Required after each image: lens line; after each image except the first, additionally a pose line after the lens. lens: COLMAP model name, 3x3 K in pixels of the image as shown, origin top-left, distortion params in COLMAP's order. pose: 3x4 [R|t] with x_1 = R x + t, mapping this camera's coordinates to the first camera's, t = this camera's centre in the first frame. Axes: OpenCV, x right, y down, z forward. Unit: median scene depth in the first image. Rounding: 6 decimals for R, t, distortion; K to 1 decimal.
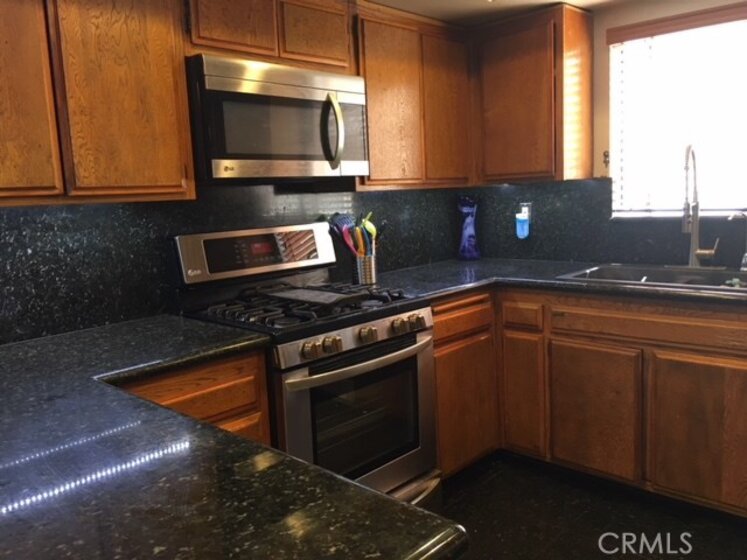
lens RADIAL K [[645.6, 0, 373.5], [0, 645.6, 280.0], [0, 0, 1]] dist [0.072299, -0.101698]
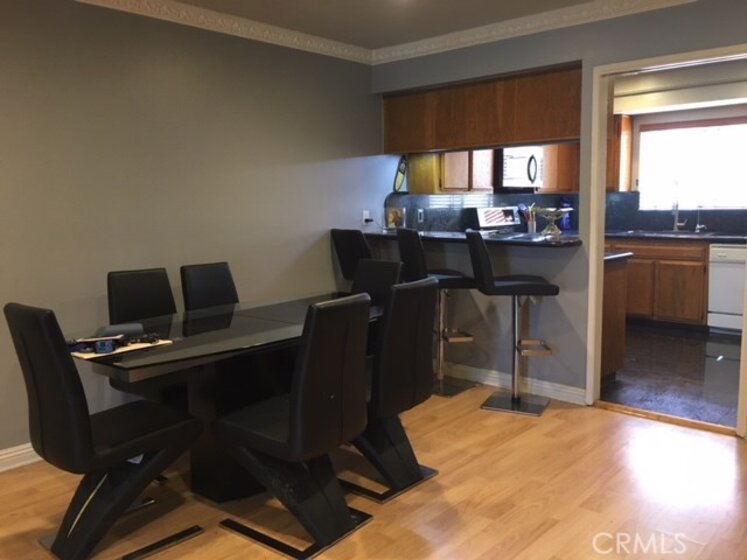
lens RADIAL K [[645.6, 0, 373.5], [0, 645.6, 280.0], [0, 0, 1]] dist [0.072299, -0.101698]
pose [[0.999083, 0.031601, 0.028877, -0.691285], [-0.031277, 0.999443, -0.011610, 0.230238], [-0.029228, 0.010696, 0.999516, -1.380115]]
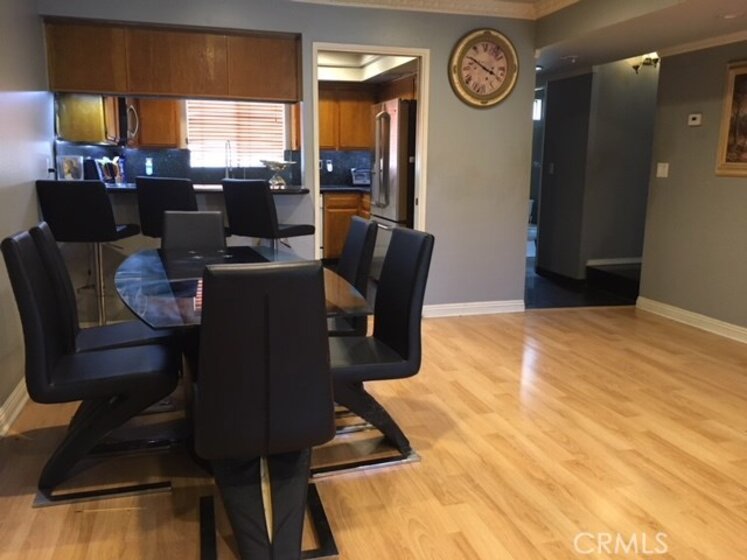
lens RADIAL K [[645.6, 0, 373.5], [0, 645.6, 280.0], [0, 0, 1]] dist [0.072299, -0.101698]
pose [[0.512827, -0.098083, 0.852870, -1.637622], [0.076495, 0.994721, 0.068400, 0.249490], [-0.855077, 0.030163, 0.517623, -0.964036]]
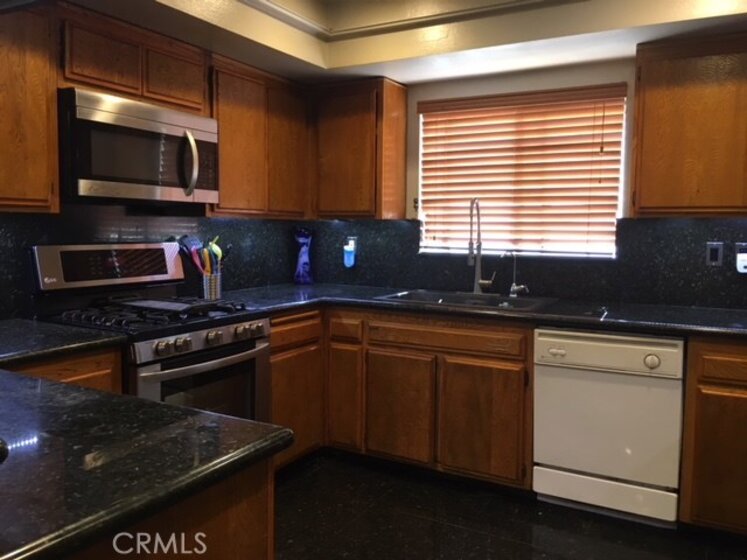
lens RADIAL K [[645.6, 0, 373.5], [0, 645.6, 280.0], [0, 0, 1]] dist [0.072299, -0.101698]
pose [[0.967505, 0.039517, 0.249744, -0.023102], [-0.025210, 0.997866, -0.060227, 0.037032], [-0.251591, 0.051974, 0.966437, -0.179647]]
